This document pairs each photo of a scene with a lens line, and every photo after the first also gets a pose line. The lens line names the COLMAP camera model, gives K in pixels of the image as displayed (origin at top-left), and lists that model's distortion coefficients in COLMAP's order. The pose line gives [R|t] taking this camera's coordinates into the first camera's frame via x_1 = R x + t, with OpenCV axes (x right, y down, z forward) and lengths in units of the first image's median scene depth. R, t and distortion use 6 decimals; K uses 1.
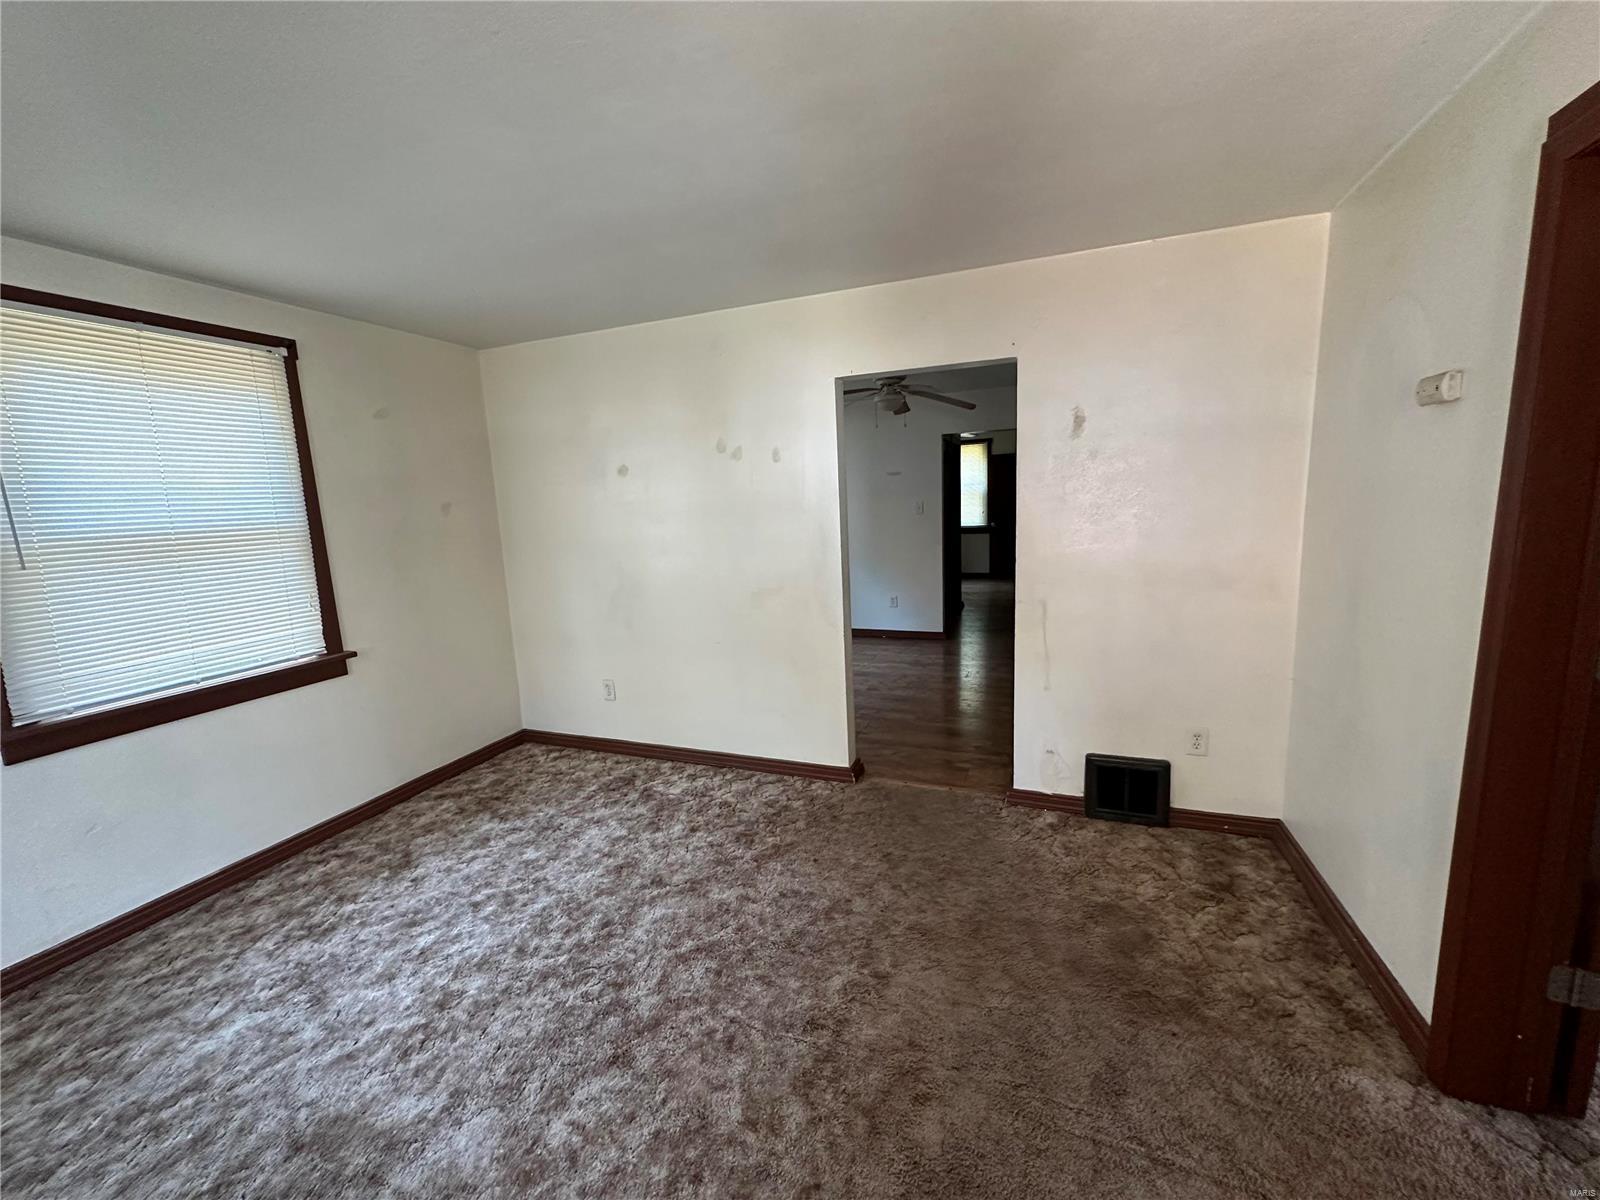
lens RADIAL K [[645.9, 0, 795.6], [0, 645.9, 600.6], [0, 0, 1]] dist [0.006243, 0.000077]
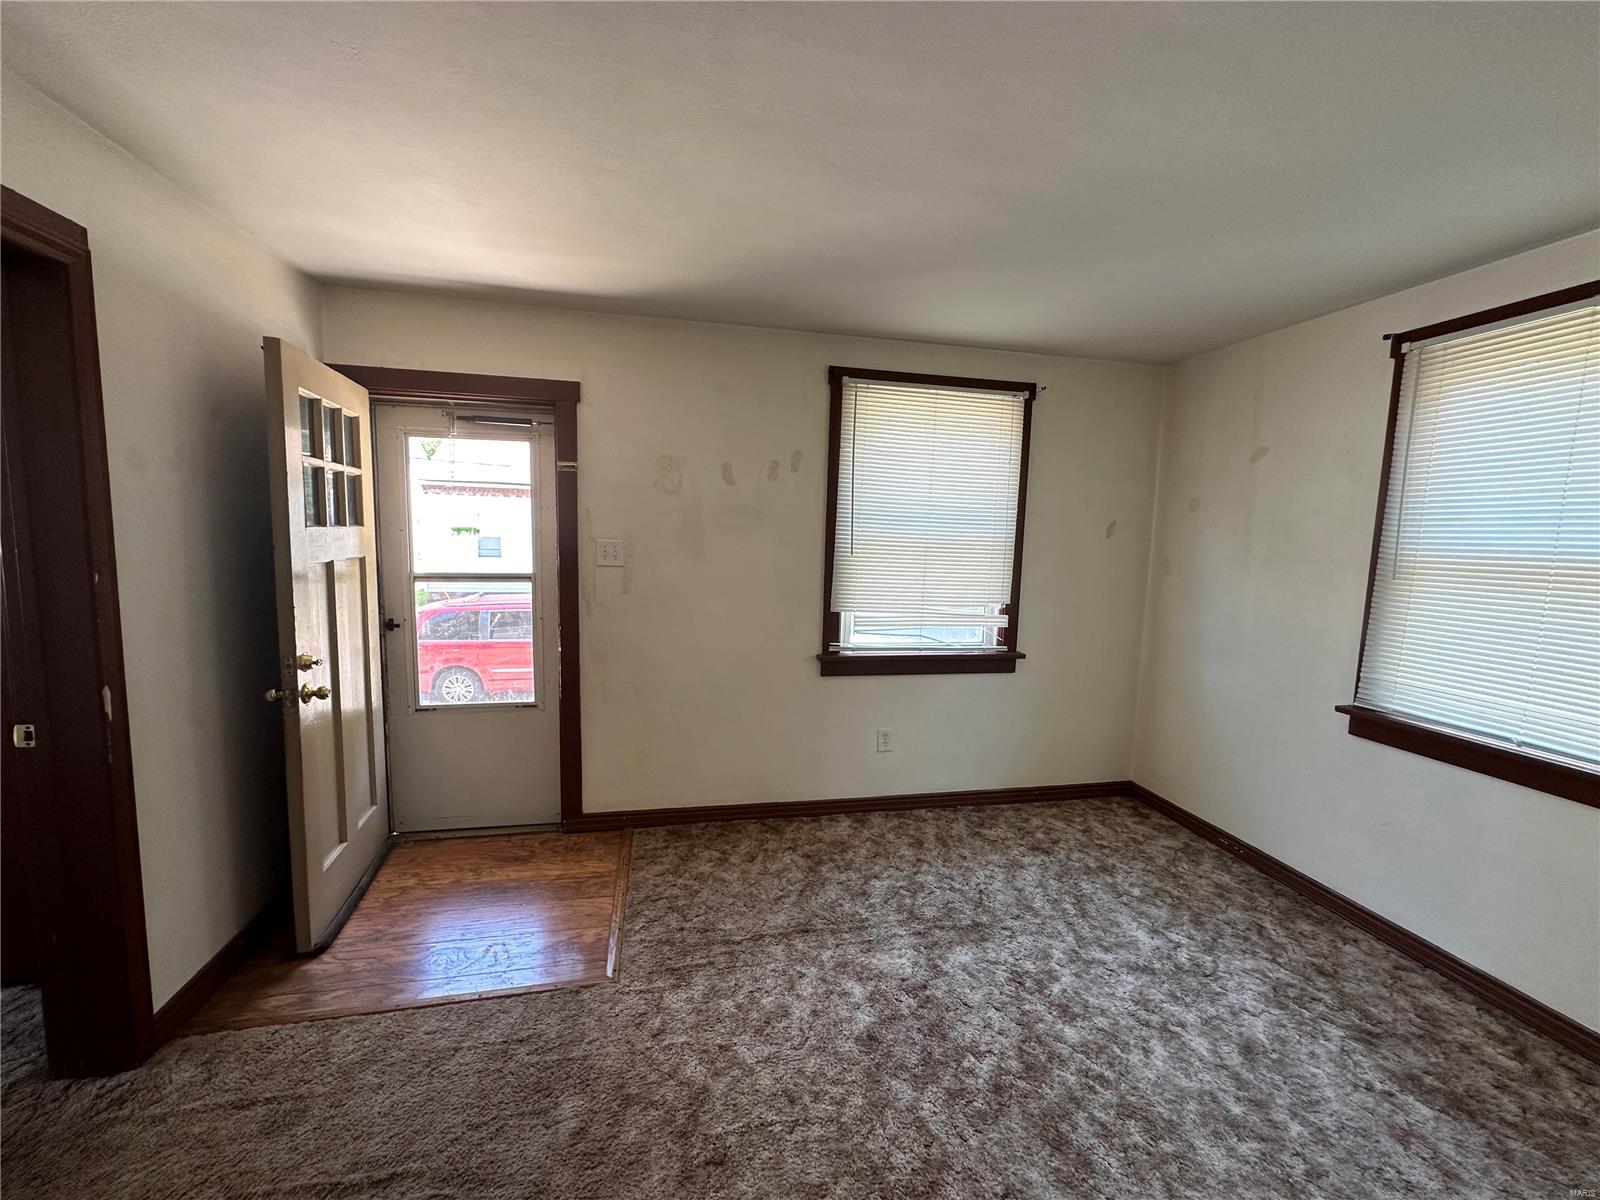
lens RADIAL K [[645.9, 0, 800.1], [0, 645.9, 603.9], [0, 0, 1]] dist [0.006243, 0.000077]
pose [[-0.840949, 0.079116, -0.535300, 0.299819], [-0.076163, 0.962099, 0.261847, -0.228544], [0.535728, 0.260970, -0.803051, 1.412153]]
